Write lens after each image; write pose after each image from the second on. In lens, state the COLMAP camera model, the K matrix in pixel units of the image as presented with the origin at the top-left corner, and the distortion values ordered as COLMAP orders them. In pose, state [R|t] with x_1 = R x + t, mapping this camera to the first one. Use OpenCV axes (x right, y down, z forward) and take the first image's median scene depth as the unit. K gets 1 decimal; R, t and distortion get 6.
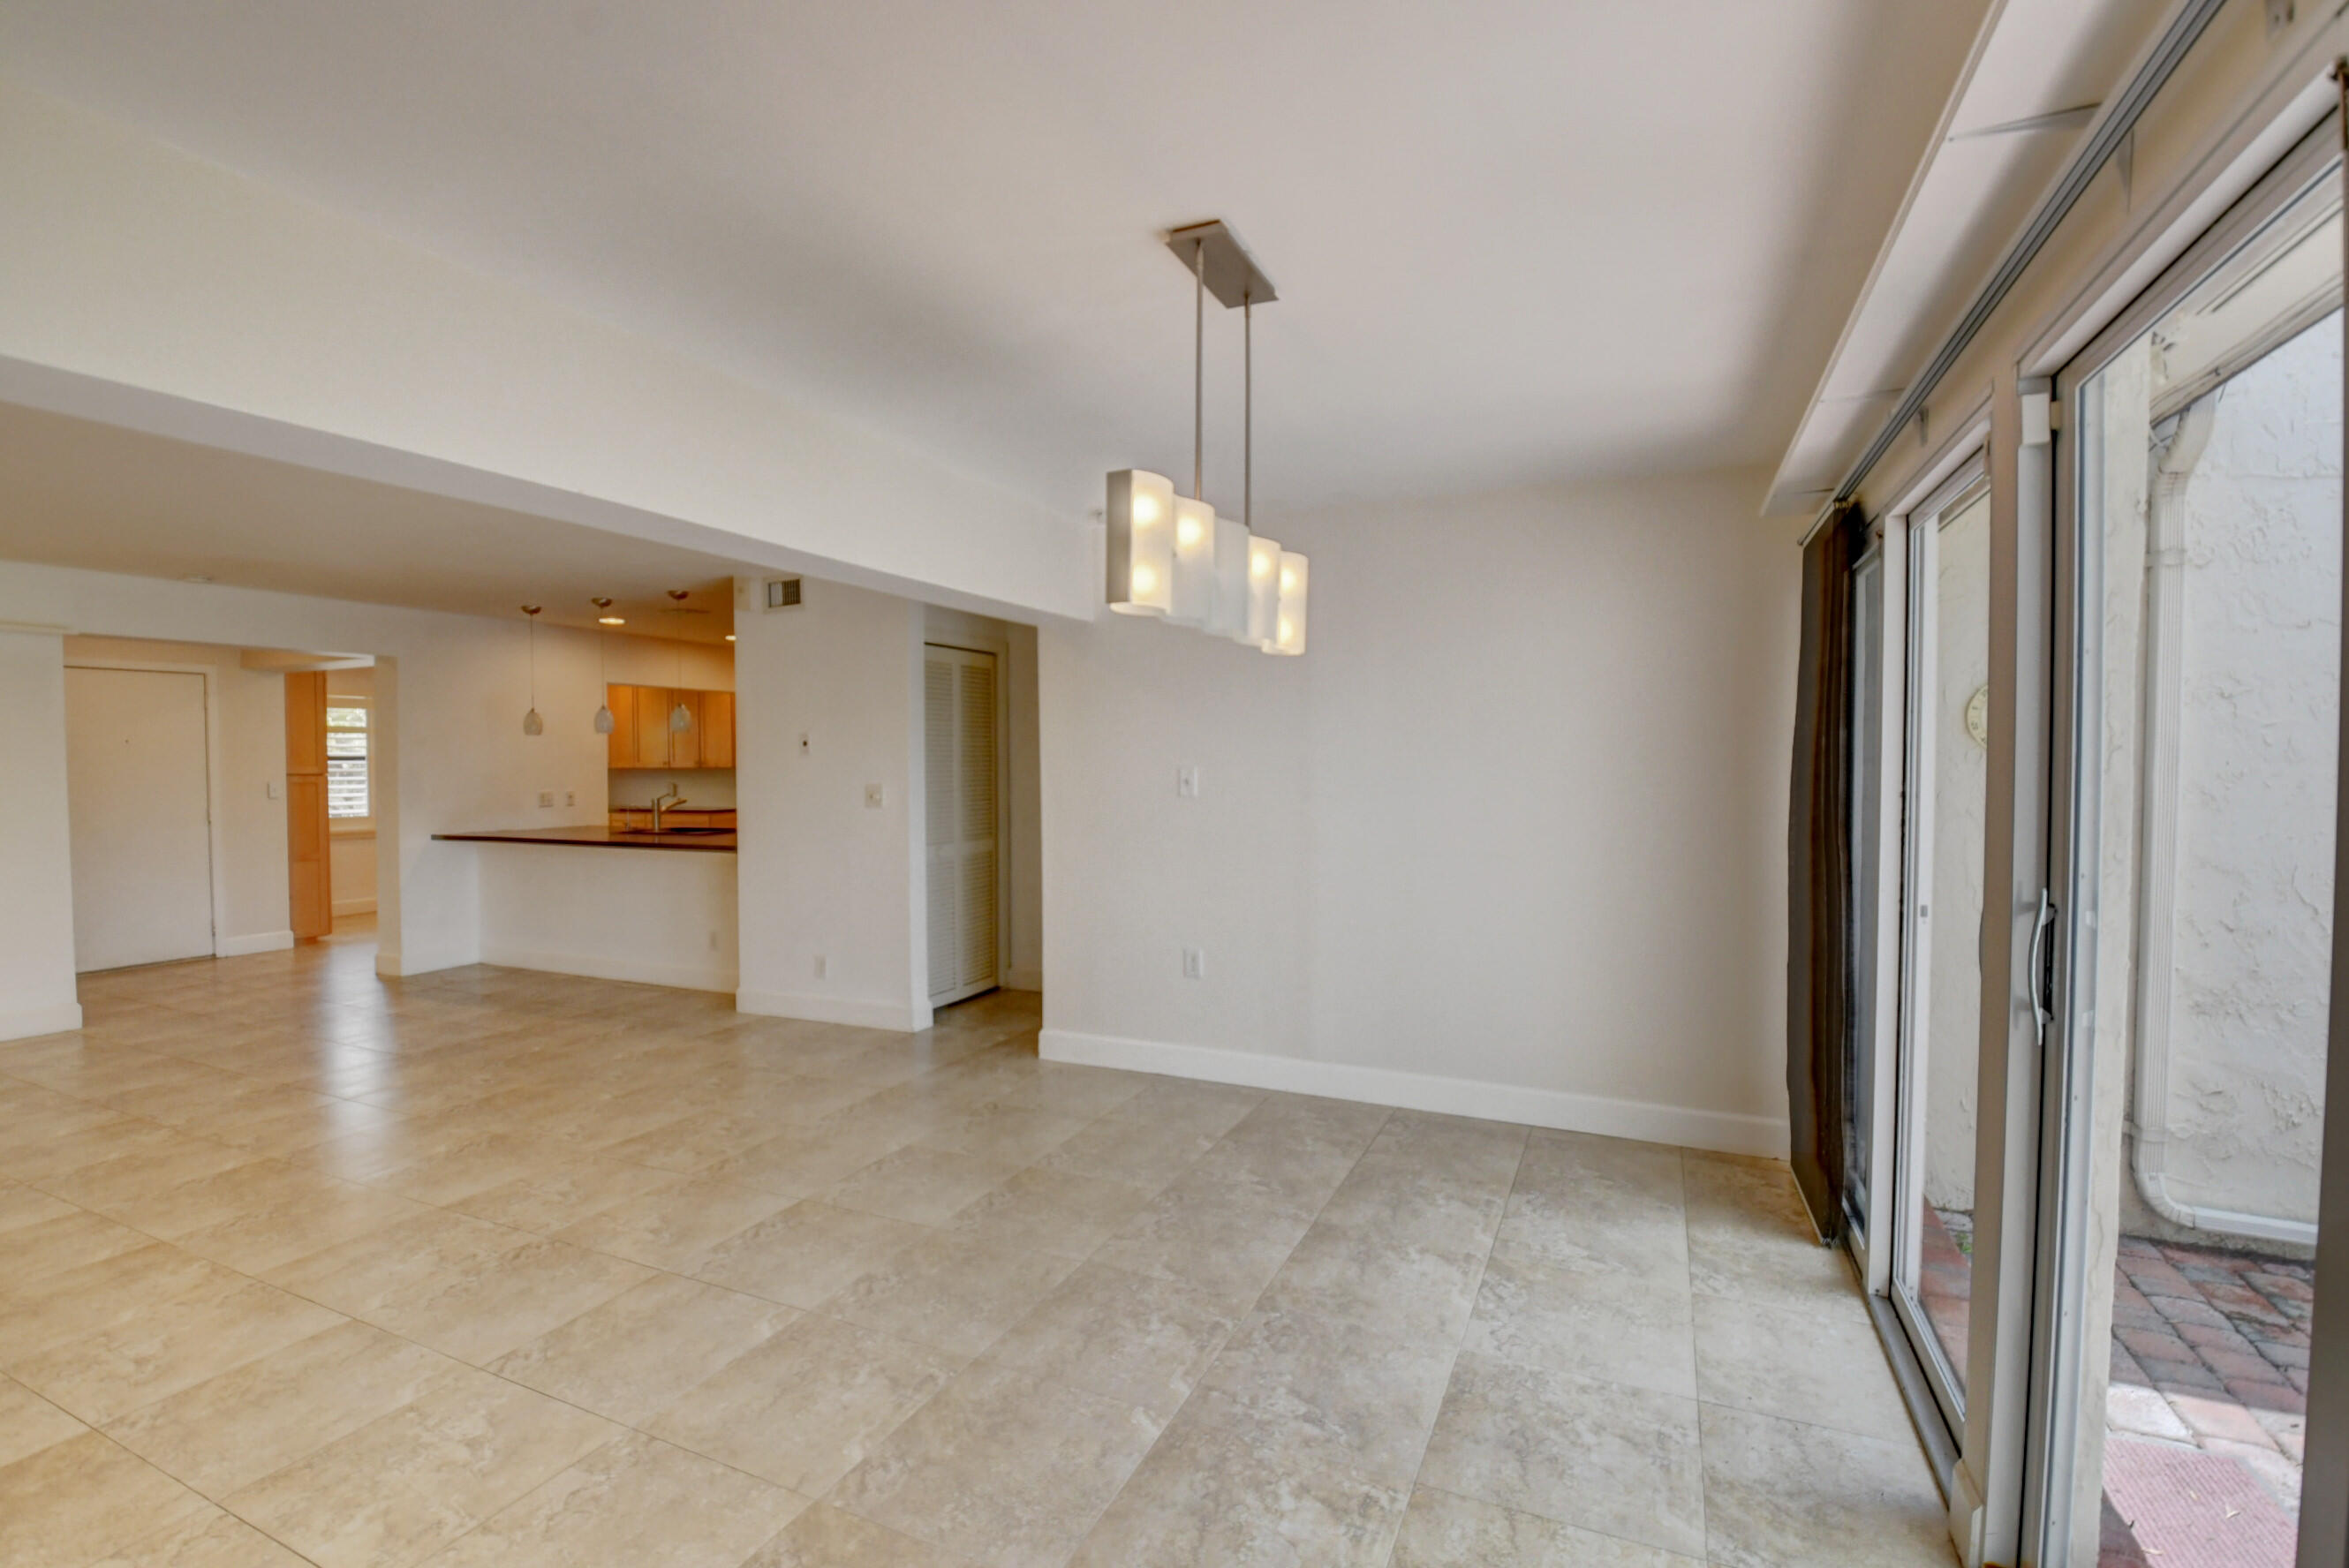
lens RADIAL K [[1052.6, 0, 1174.5], [0, 1052.6, 784.0], [0, 0, 1]] dist [-0.000610, -0.019154]
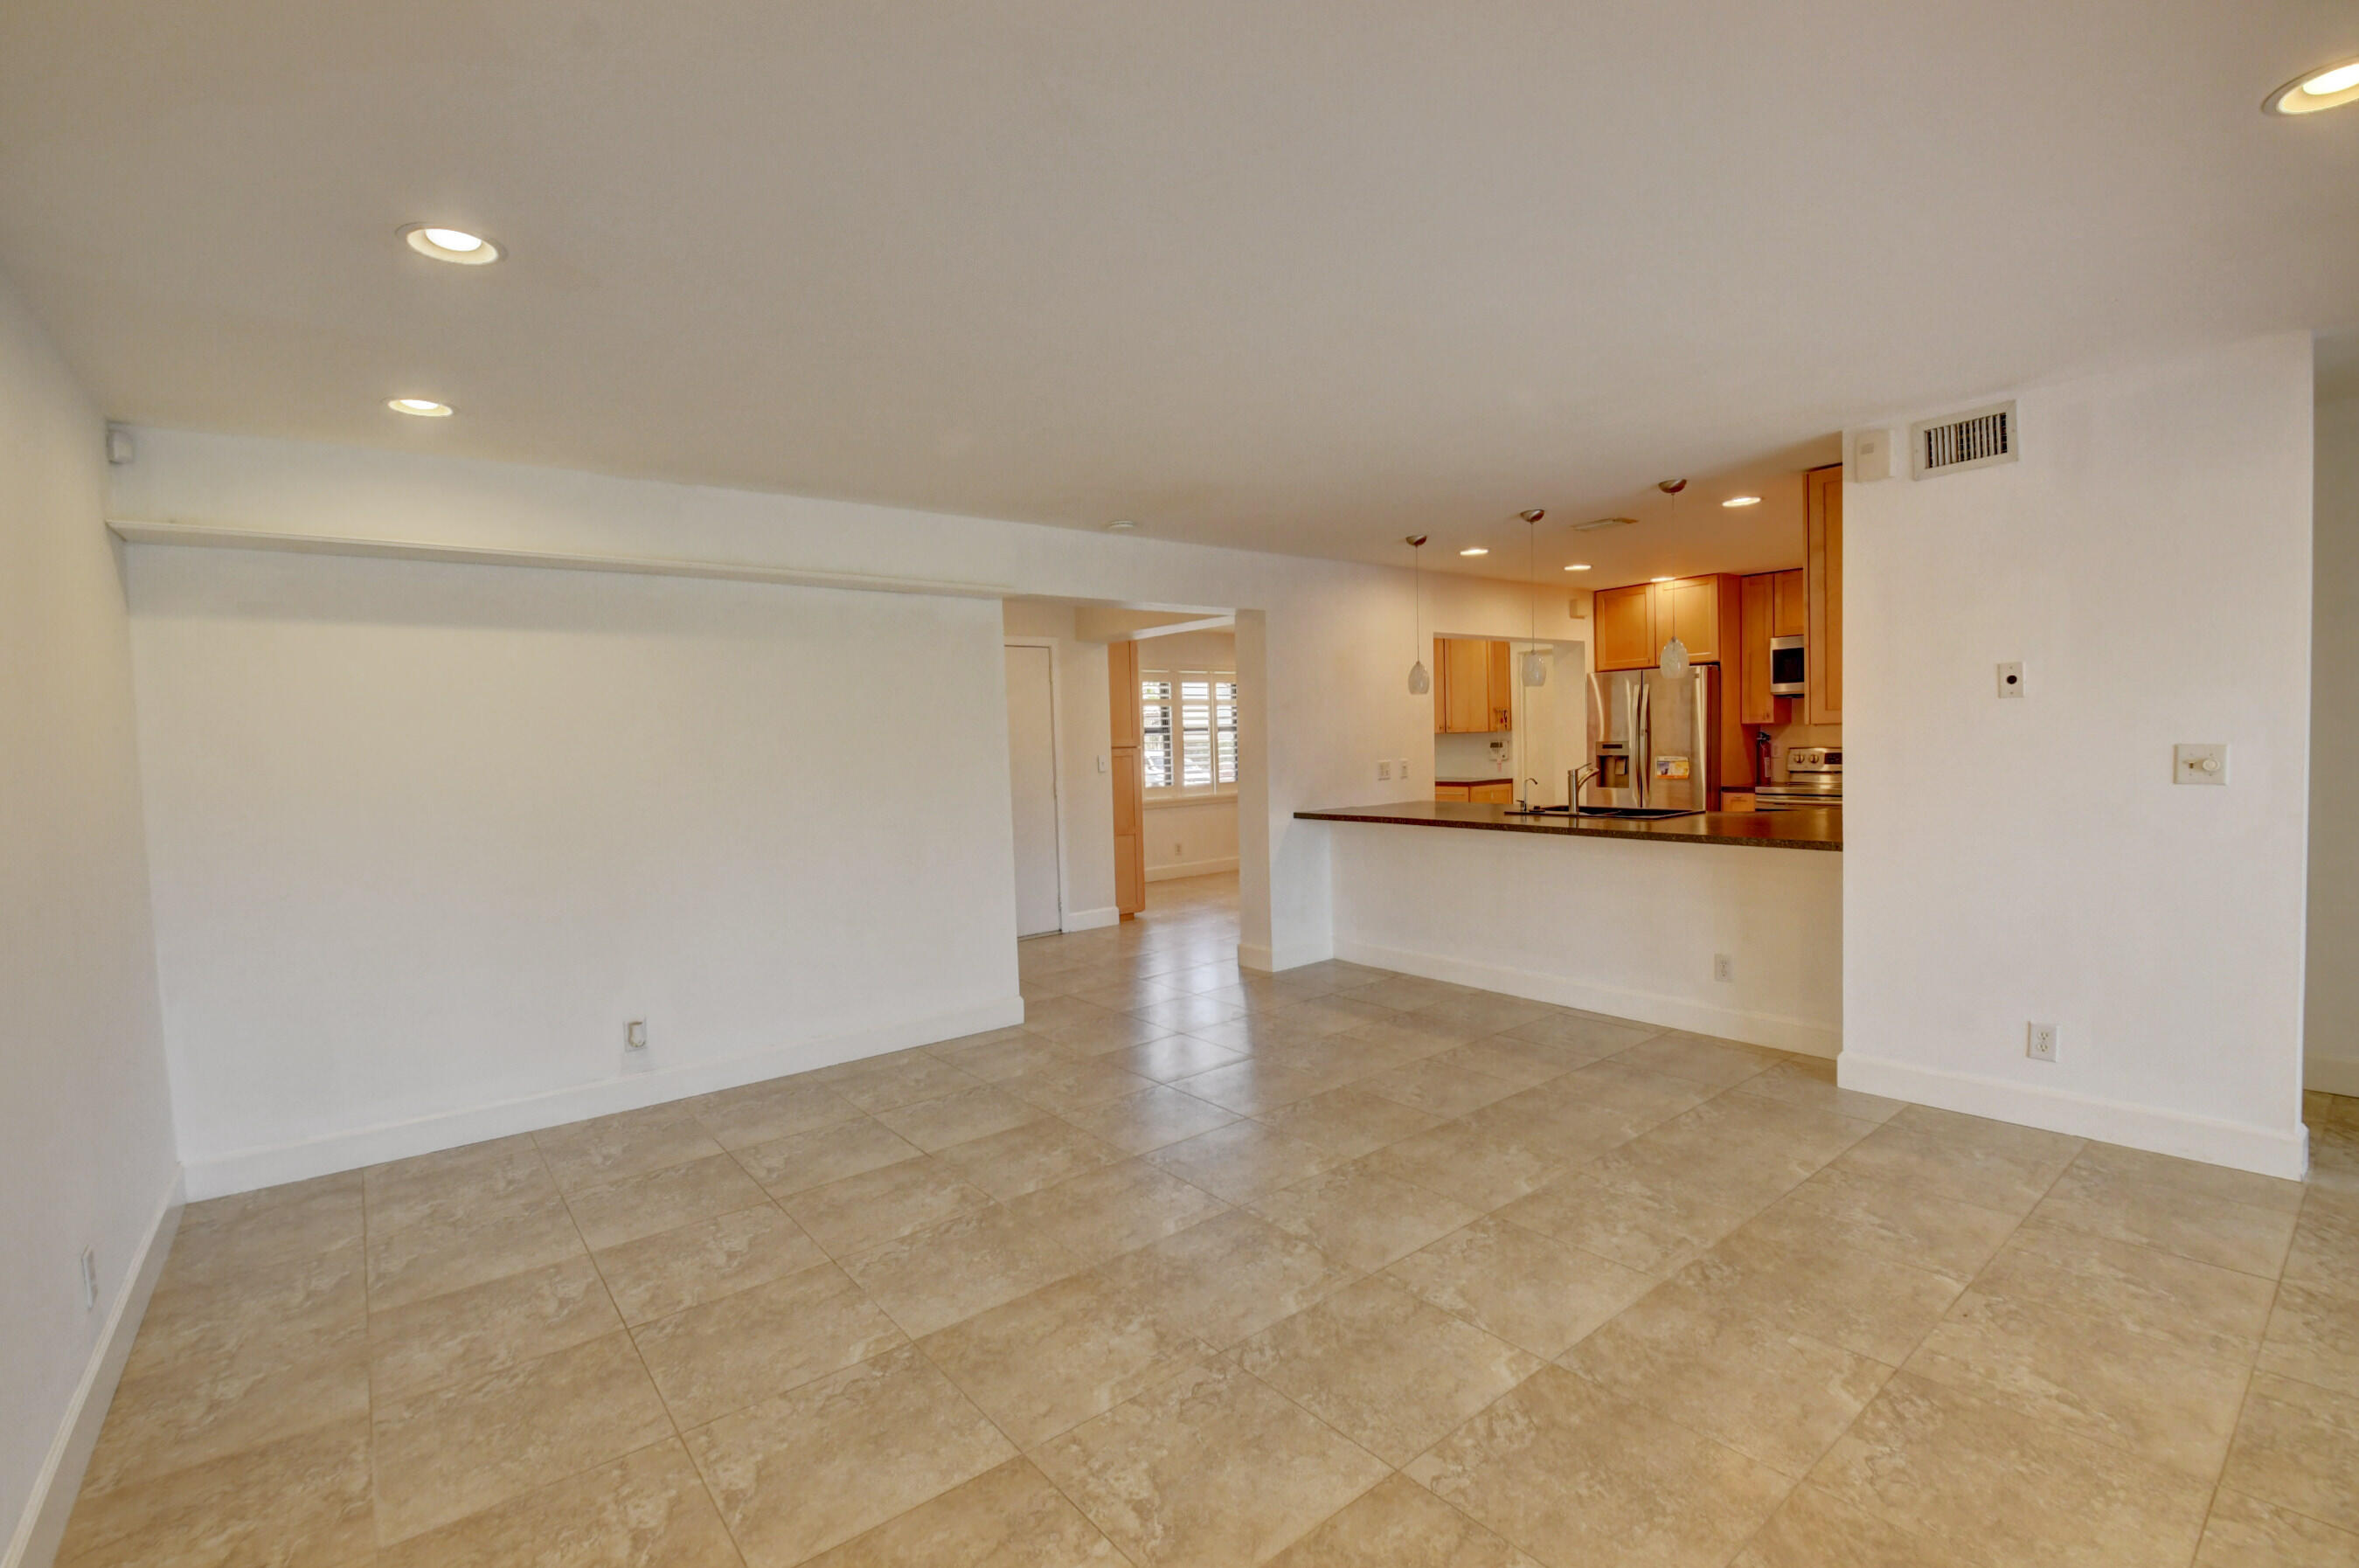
lens RADIAL K [[1036.7, 0, 1177.3], [0, 1036.7, 785.6], [0, 0, 1]] dist [0.004076, -0.017010]
pose [[0.891533, 0.000634, -0.452956, -0.477761], [0.015299, 0.999386, 0.031512, -0.003812], [0.452698, -0.035023, 0.890976, 0.216685]]
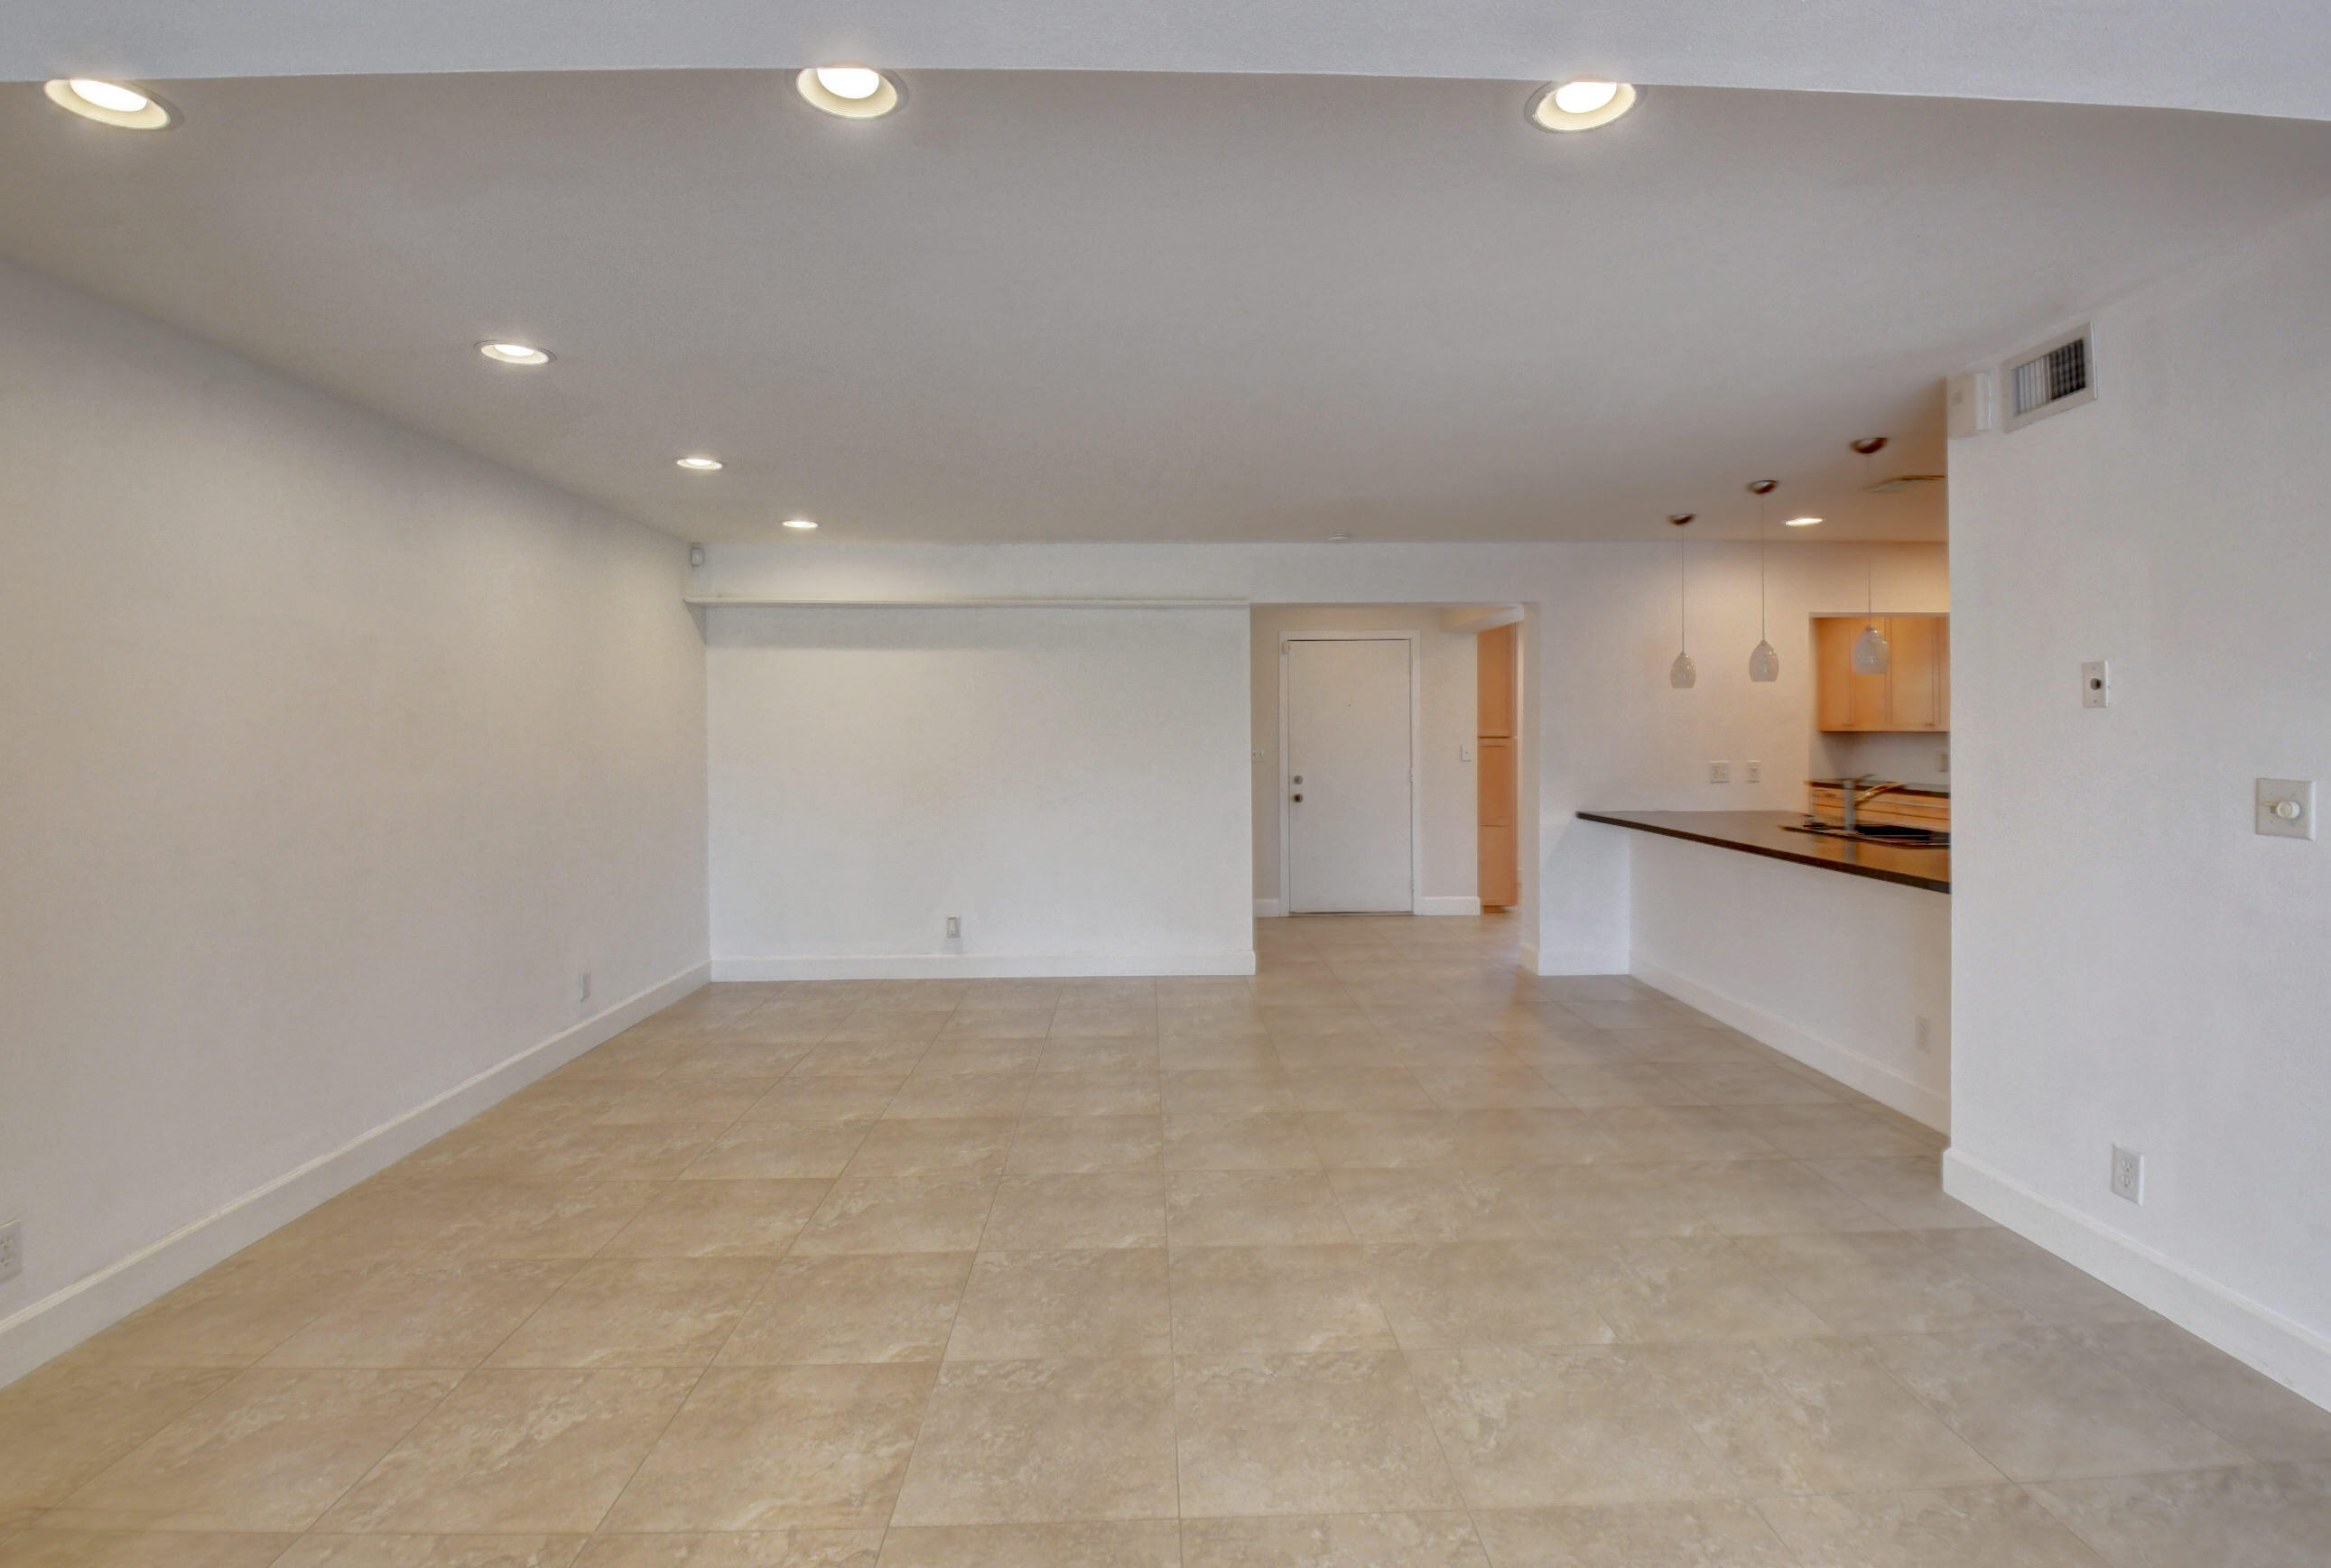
lens RADIAL K [[1074.2, 0, 1173.9], [0, 1074.2, 735.2], [0, 0, 1]] dist [0.025717, -0.030657]
pose [[0.446549, 0.008022, -0.894723, -0.098682], [-0.015373, 0.999881, 0.001293, -0.010305], [0.894627, 0.013177, 0.446619, 0.388105]]
